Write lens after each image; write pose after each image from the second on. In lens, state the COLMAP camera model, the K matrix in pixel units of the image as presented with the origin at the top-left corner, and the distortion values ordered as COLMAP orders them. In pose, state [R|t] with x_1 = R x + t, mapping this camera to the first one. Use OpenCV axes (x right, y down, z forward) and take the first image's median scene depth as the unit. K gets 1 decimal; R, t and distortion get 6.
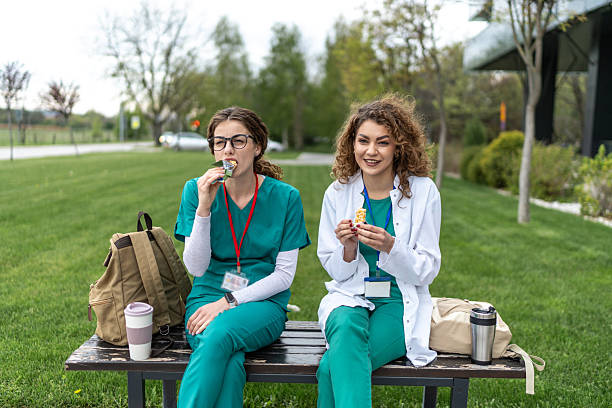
lens RADIAL K [[601.2, 0, 301.5], [0, 601.2, 204.3], [0, 0, 1]] dist [-0.010519, 0.000000]
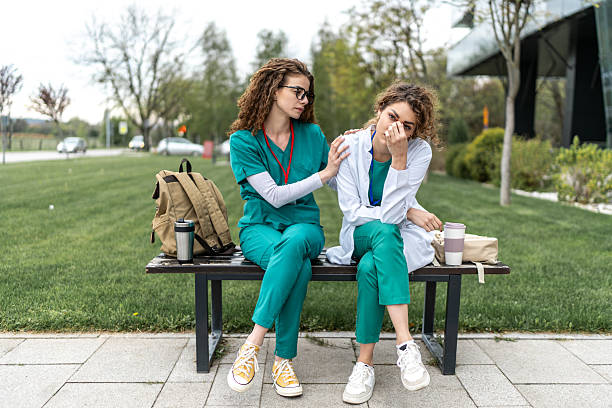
lens RADIAL K [[601.2, 0, 308.3], [0, 601.2, 205.6], [0, 0, 1]] dist [-0.010519, 0.000000]
pose [[0.999355, -0.007920, 0.035021, -0.013553], [0.008276, 0.999915, -0.010035, 0.021687], [-0.034939, 0.010318, 0.999336, -0.040615]]
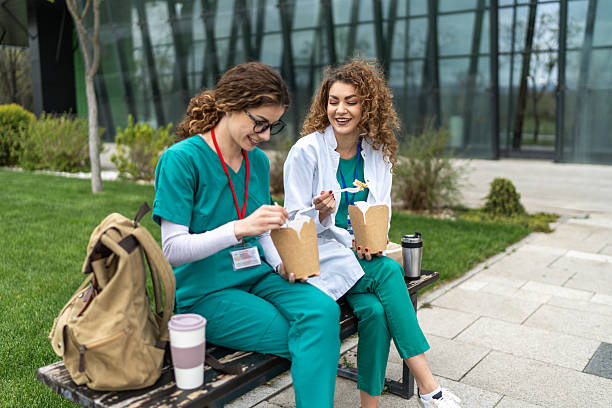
lens RADIAL K [[601.2, 0, 302.1], [0, 601.2, 199.6], [0, 0, 1]] dist [-0.010519, 0.000000]
pose [[0.600977, -0.140733, 0.786779, -0.127318], [0.114798, 0.989368, 0.089283, -0.005719], [-0.790979, 0.036663, 0.610743, 0.066403]]
